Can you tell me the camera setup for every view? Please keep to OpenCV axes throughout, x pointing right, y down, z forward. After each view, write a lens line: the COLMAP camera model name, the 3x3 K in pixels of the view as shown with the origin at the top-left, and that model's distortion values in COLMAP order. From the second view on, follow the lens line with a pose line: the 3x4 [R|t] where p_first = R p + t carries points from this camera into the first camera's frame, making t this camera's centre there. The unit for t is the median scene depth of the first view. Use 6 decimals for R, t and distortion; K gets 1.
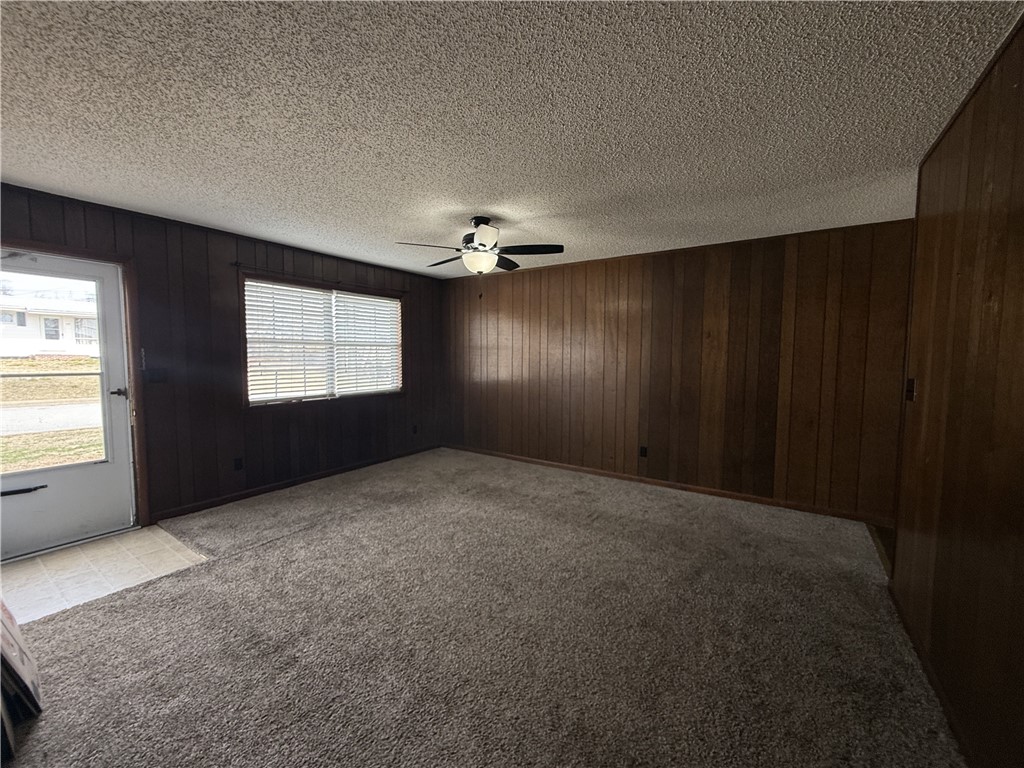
lens RADIAL K [[410.2, 0, 512.0], [0, 410.2, 384.0], [0, 0, 1]] dist [-0.000180, -0.000087]
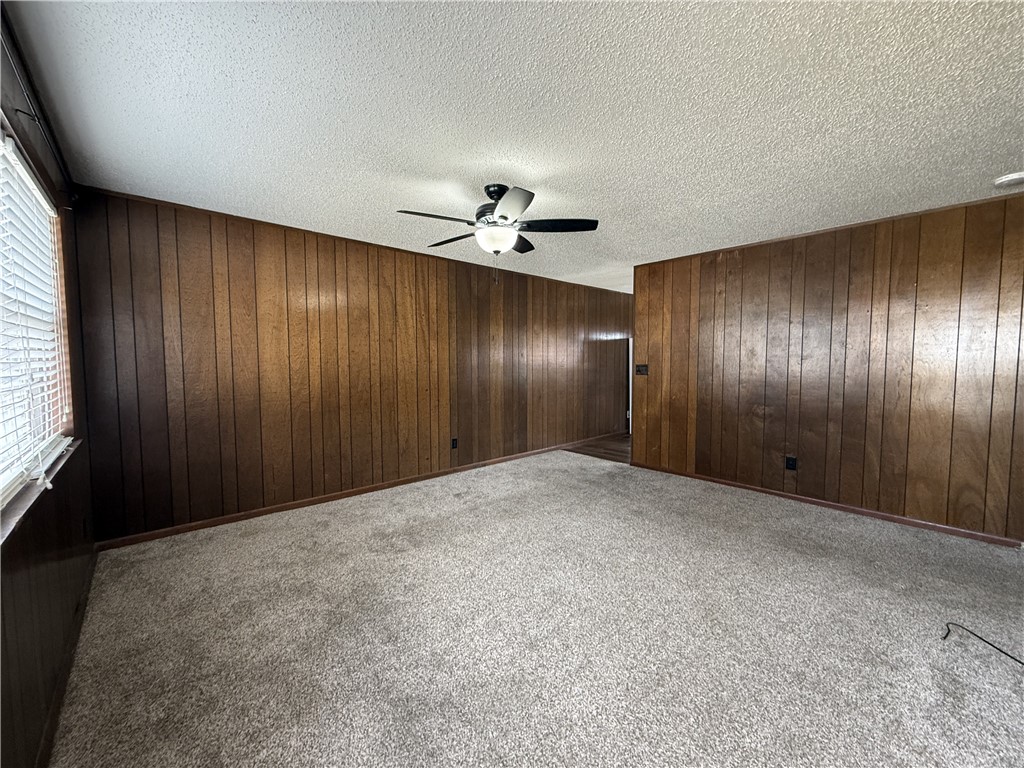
lens RADIAL K [[410.2, 0, 512.0], [0, 410.2, 384.0], [0, 0, 1]] dist [-0.000180, -0.000087]
pose [[0.245275, -0.069613, 0.966951, -0.739421], [0.069282, 0.996127, 0.054139, -0.042300], [-0.966975, 0.053714, 0.249148, 0.638430]]
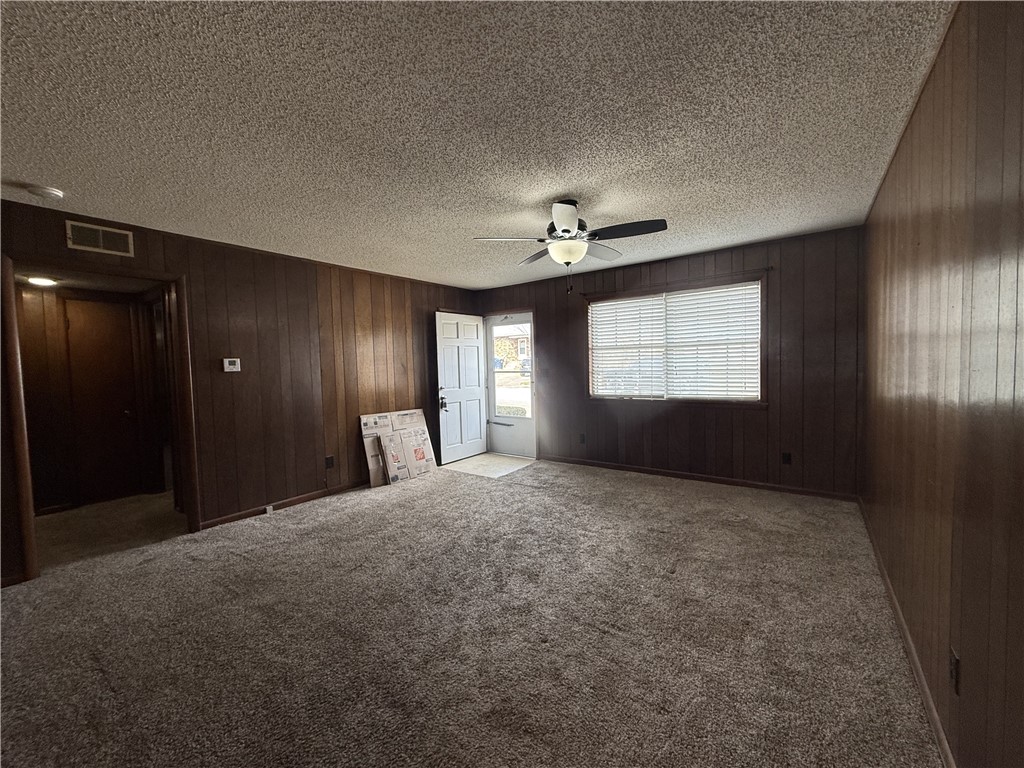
lens RADIAL K [[410.2, 0, 512.0], [0, 410.2, 384.0], [0, 0, 1]] dist [-0.000180, -0.000087]
pose [[-0.034908, 0.044958, -0.998379, 0.675419], [-0.048662, 0.997726, 0.046630, -0.039172], [0.998205, 0.050211, -0.032640, 0.756021]]
